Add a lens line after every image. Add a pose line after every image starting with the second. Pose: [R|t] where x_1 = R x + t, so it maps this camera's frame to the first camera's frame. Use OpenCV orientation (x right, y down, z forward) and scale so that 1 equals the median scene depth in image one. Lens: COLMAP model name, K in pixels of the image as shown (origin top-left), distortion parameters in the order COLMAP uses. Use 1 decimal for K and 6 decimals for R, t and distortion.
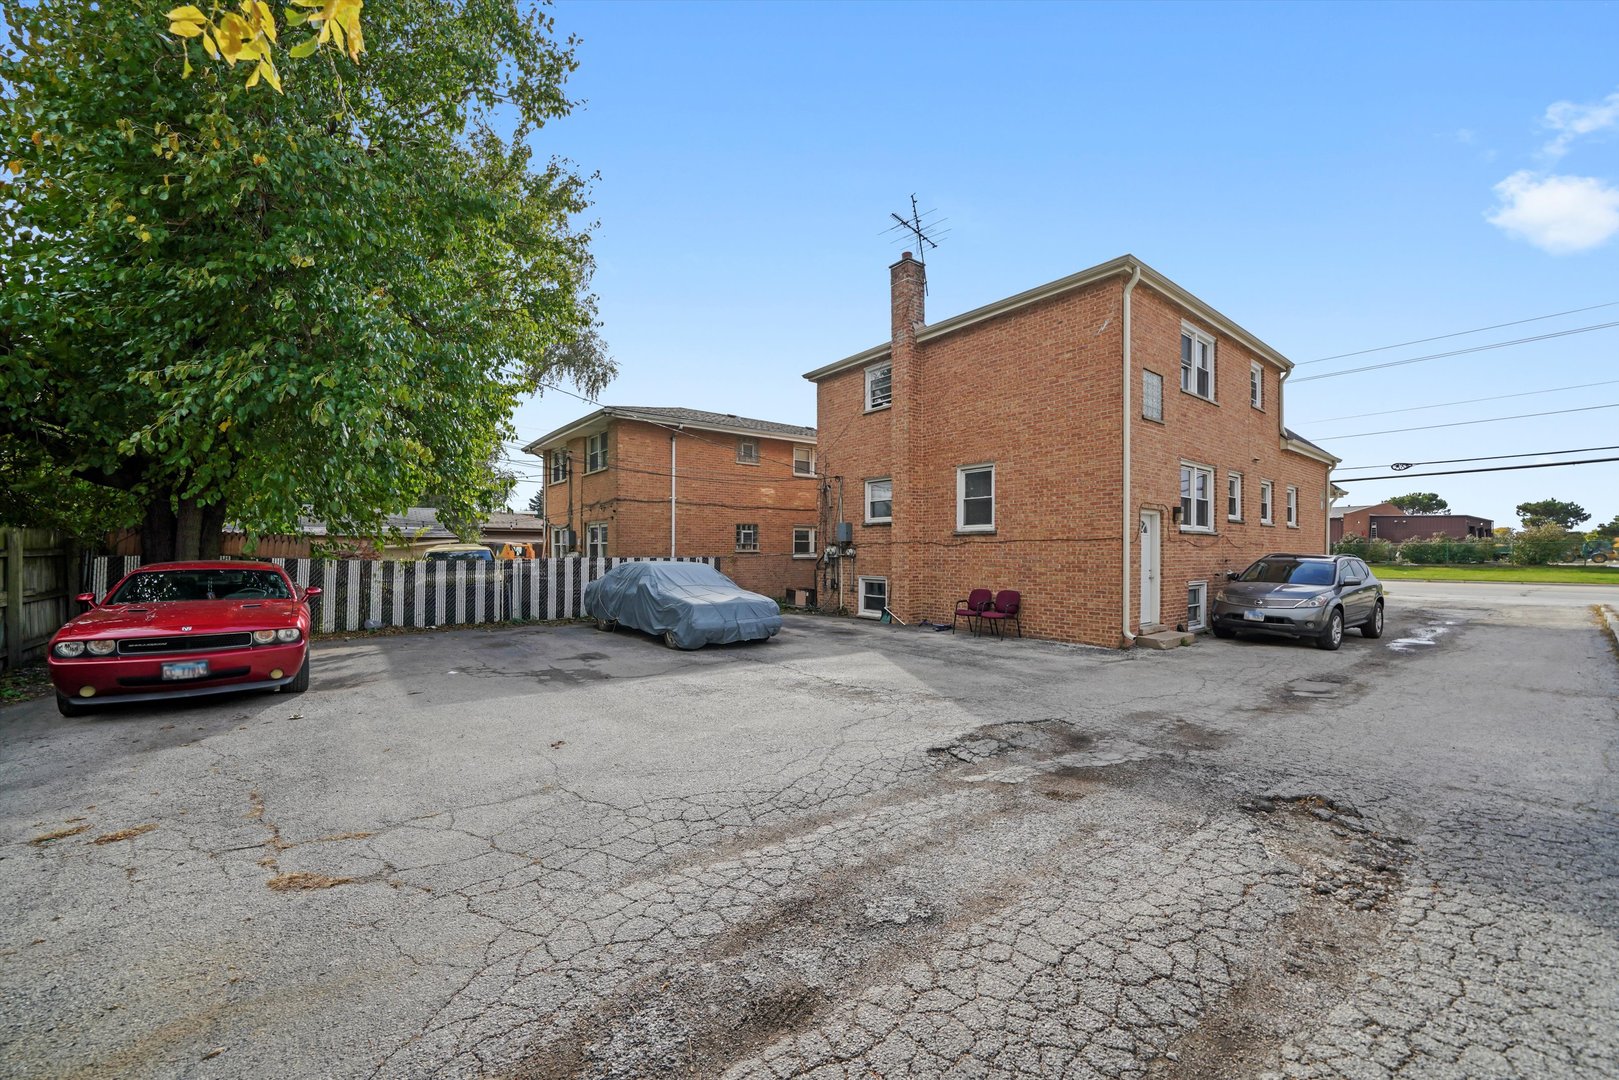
lens RADIAL K [[606.1, 0, 809.5], [0, 606.1, 540.0], [0, 0, 1]] dist [-0.001077, 0.000107]
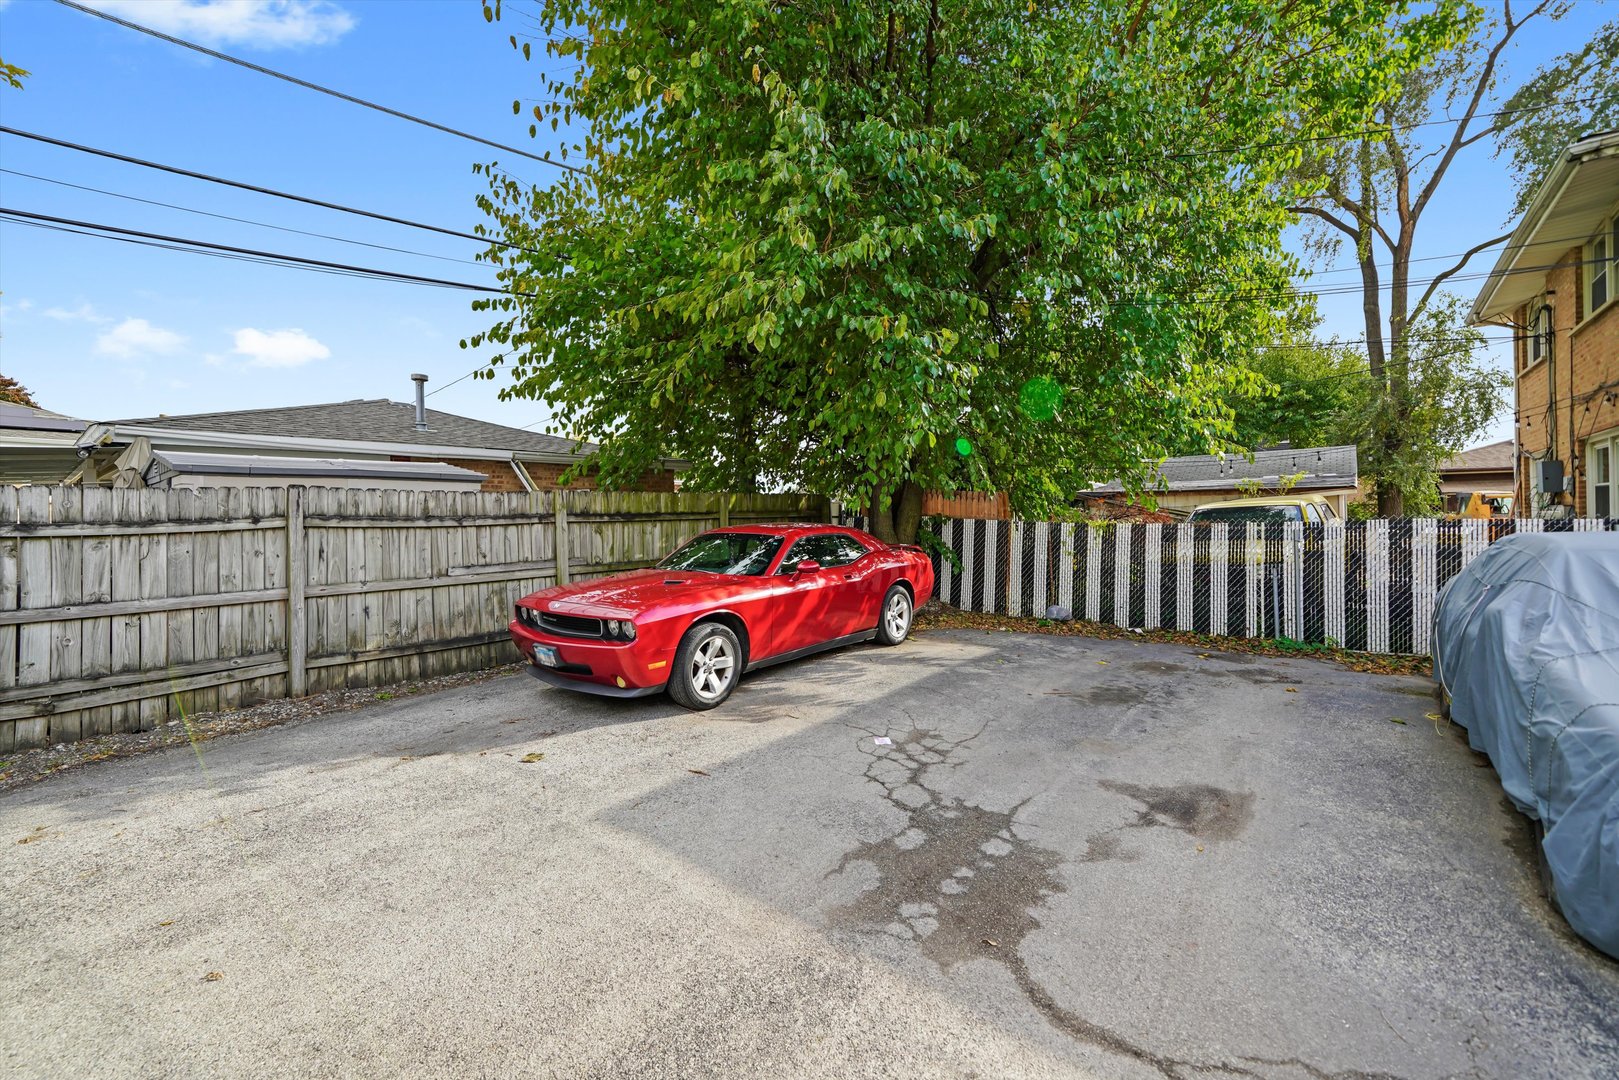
lens RADIAL K [[606.1, 0, 809.5], [0, 606.1, 540.0], [0, 0, 1]] dist [-0.001077, 0.000107]
pose [[0.205054, 0.028927, -0.978323, -0.062237], [0.035706, 0.998677, 0.037012, 0.012094], [0.978099, -0.042521, 0.203749, 0.461531]]
